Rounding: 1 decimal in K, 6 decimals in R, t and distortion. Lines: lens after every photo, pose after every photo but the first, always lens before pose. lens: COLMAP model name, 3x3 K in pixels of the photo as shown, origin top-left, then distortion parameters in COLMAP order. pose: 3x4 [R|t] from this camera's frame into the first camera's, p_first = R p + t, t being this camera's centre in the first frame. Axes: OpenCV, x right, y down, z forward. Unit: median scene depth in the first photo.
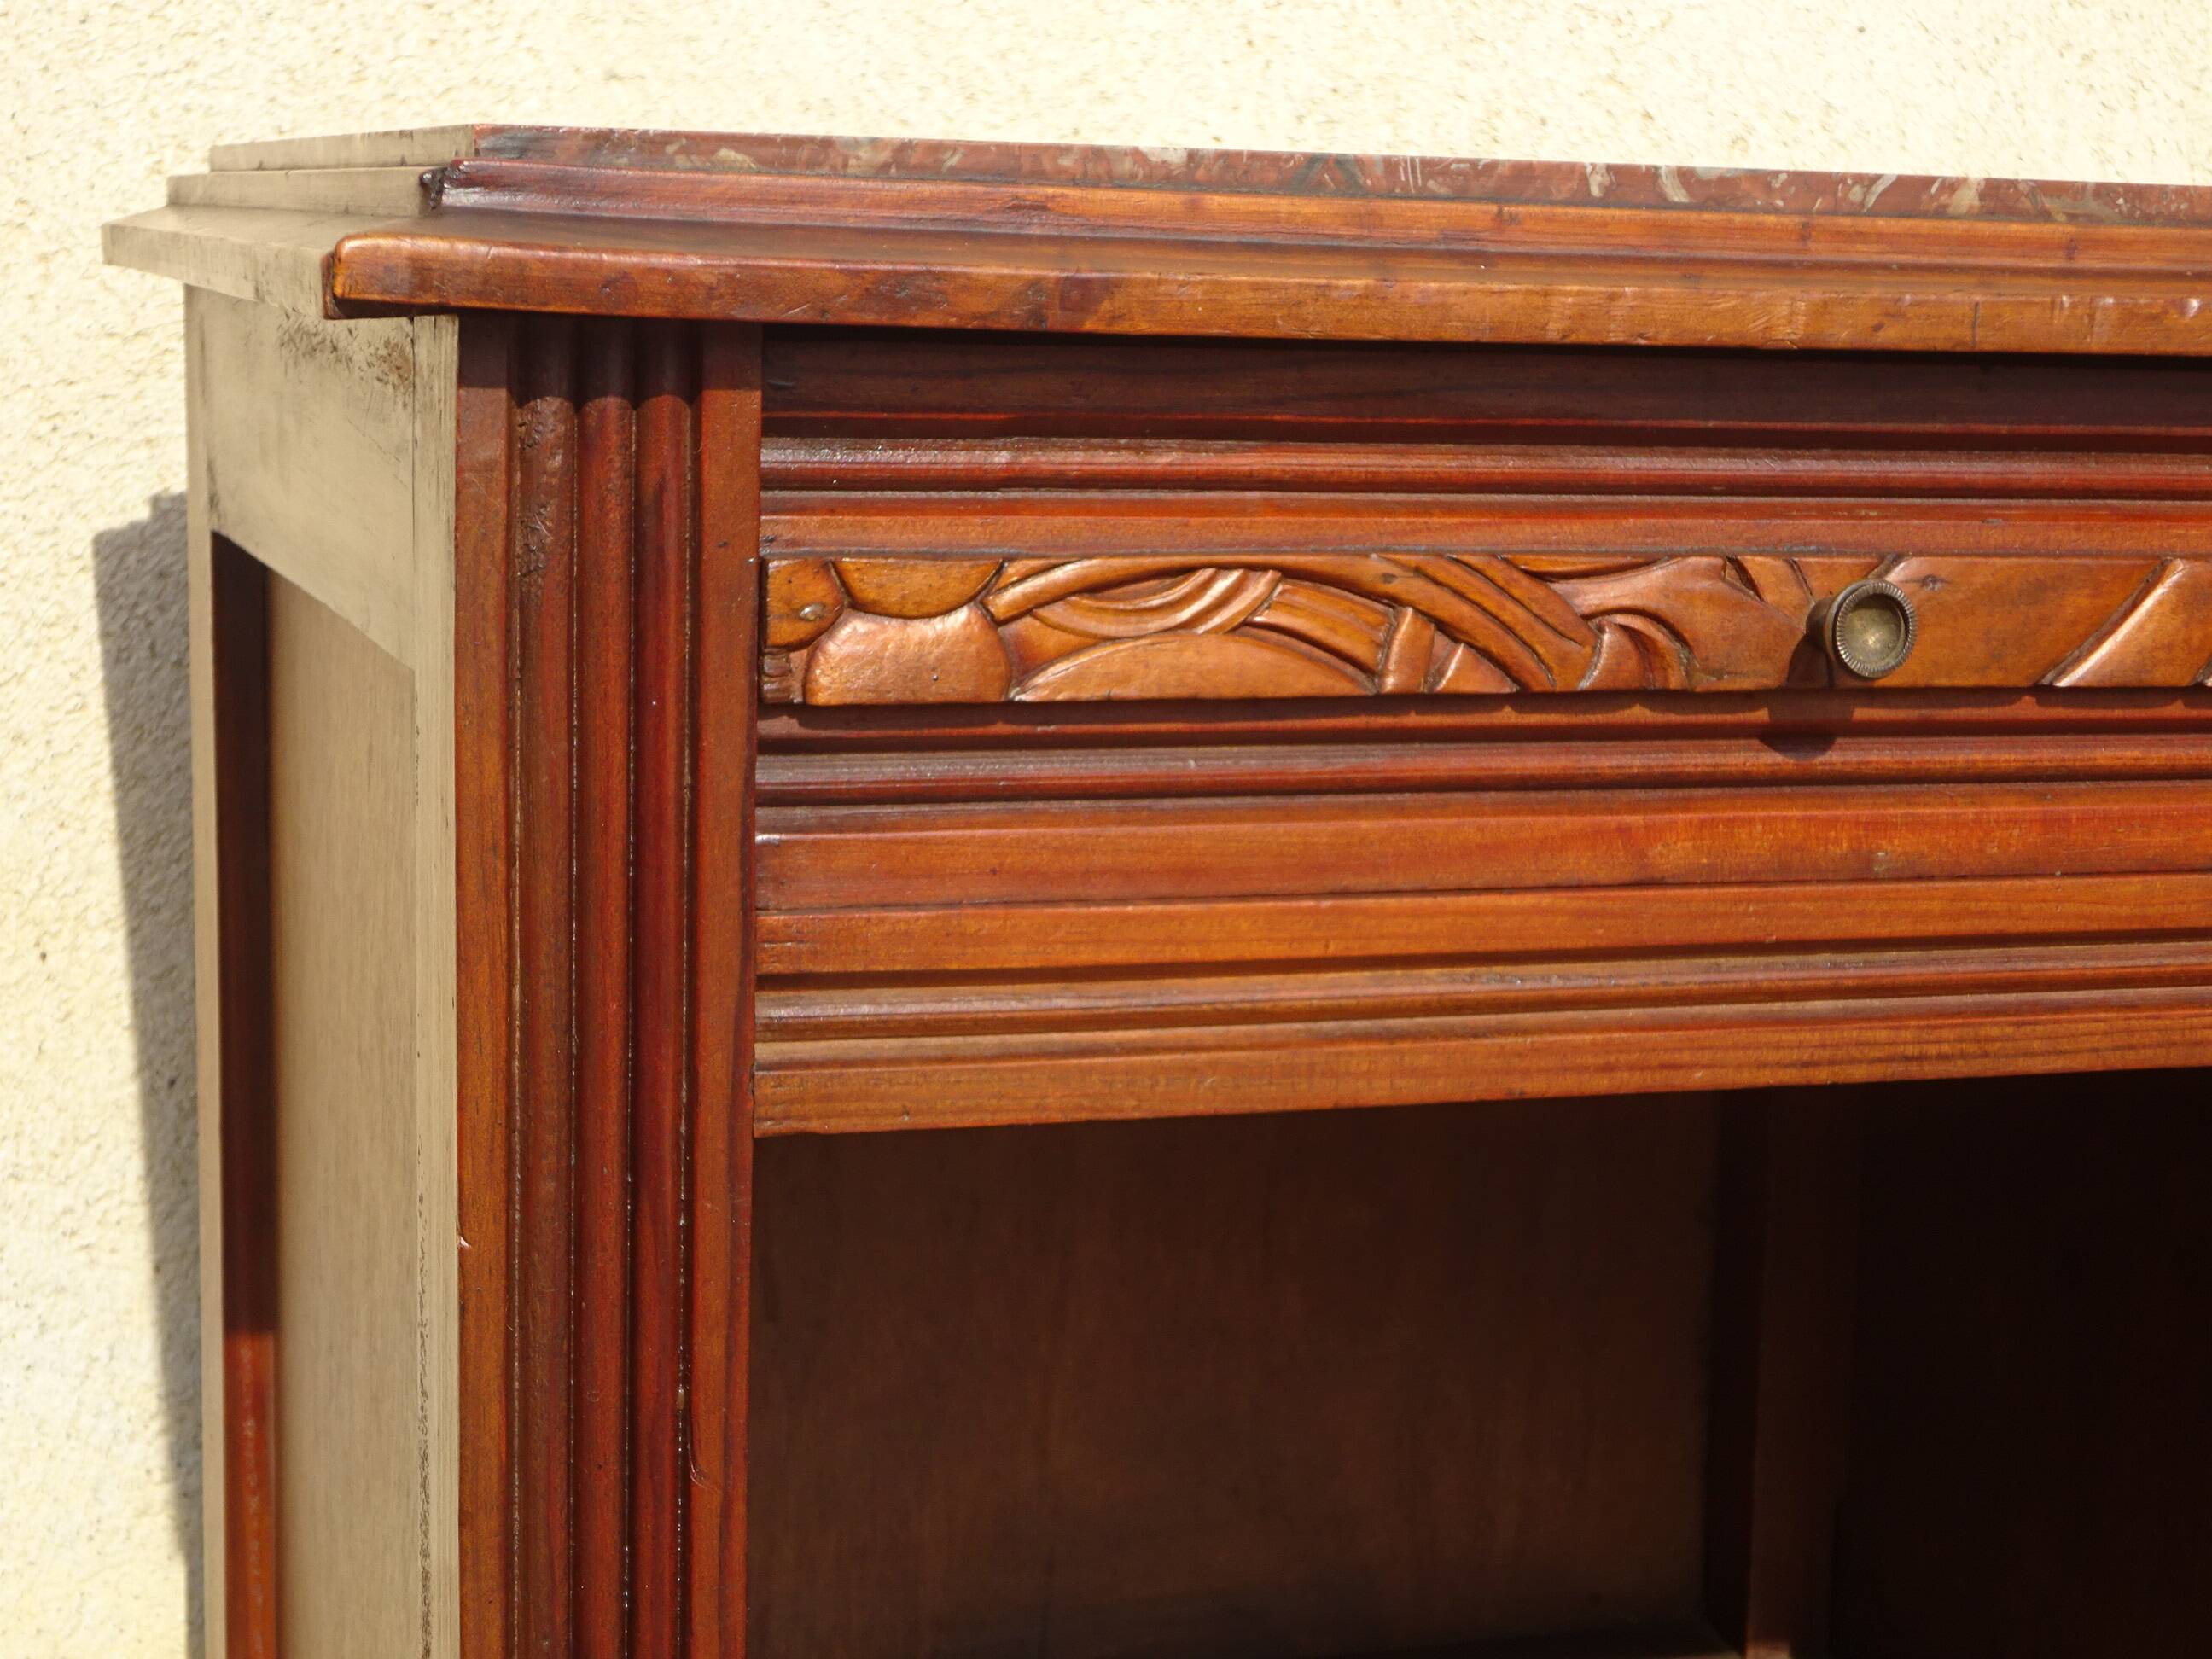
lens RADIAL K [[3900.4, 0, 1106.0], [0, 3900.4, 829.5], [0, 0, 1]] dist [-0.021315, 0.174512]
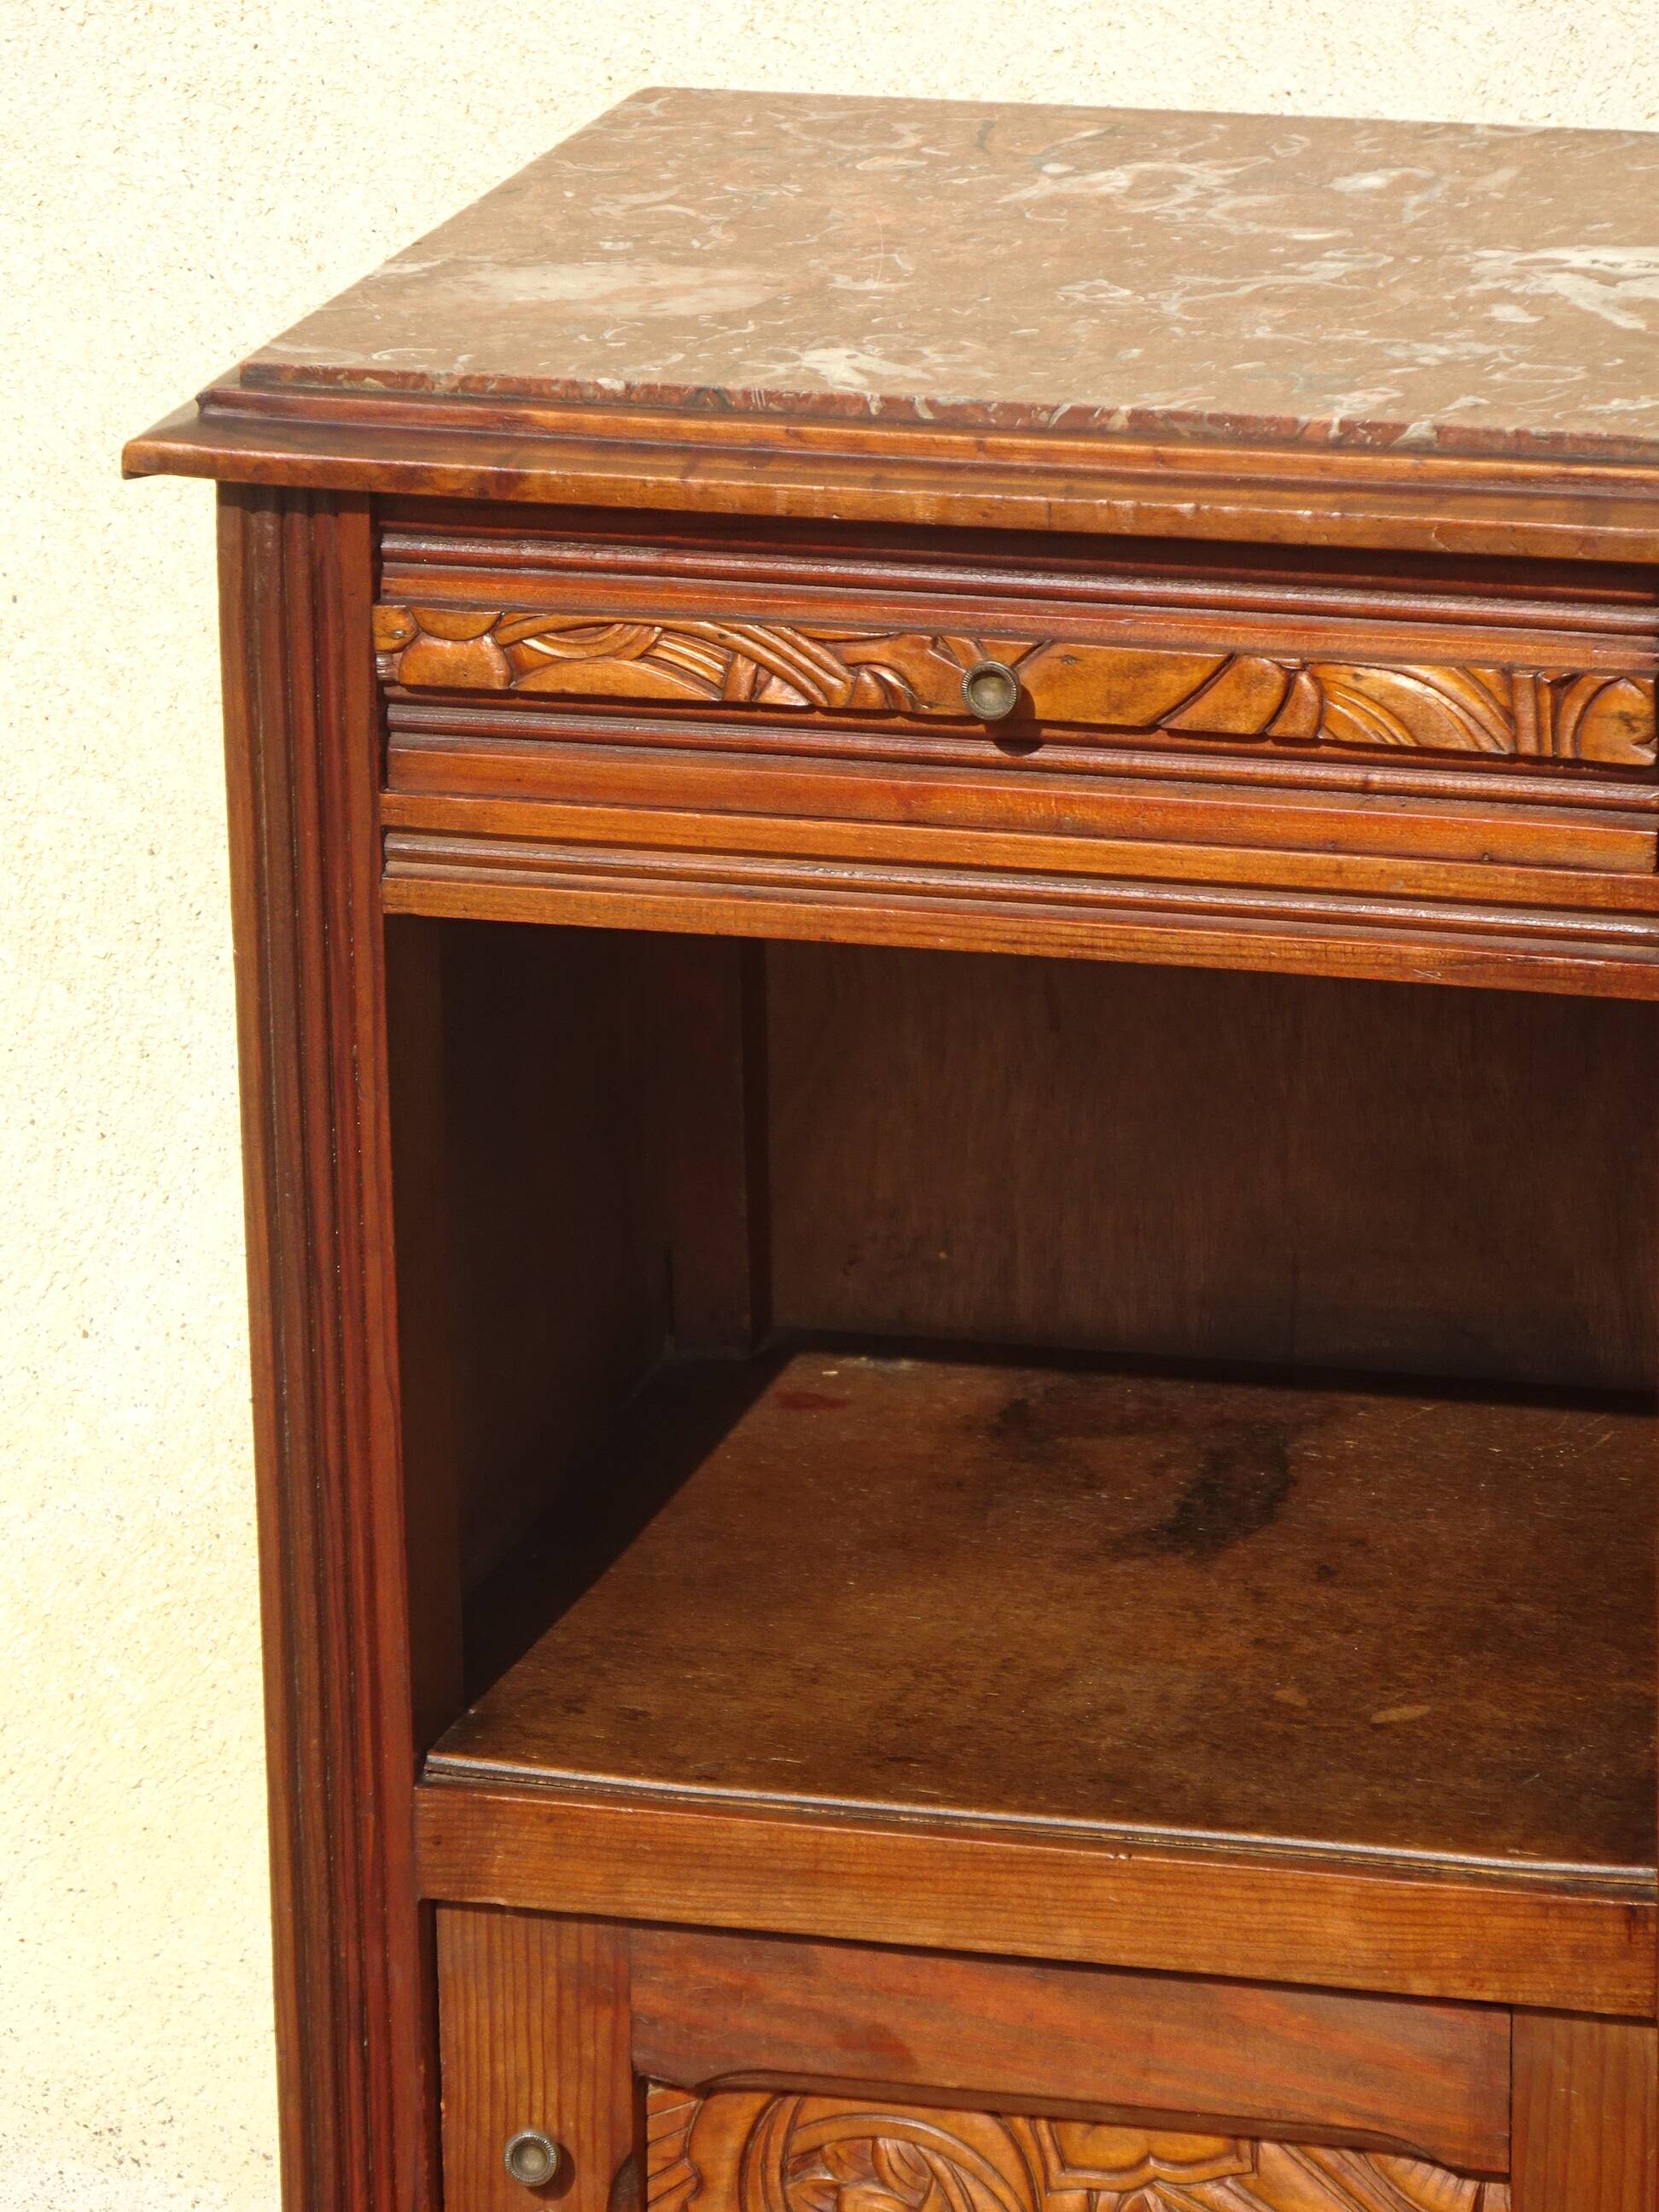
lens RADIAL K [[10003.2, 0, 826.3], [0, 10003.2, 1065.5], [0, 0, 1]] dist [-0.108219, 2.009917]
pose [[0.820003, 0.129722, -0.557465, 2.610277], [-0.047613, 0.986062, 0.159420, -0.586724], [0.570375, -0.104183, 0.814751, -2.607625]]
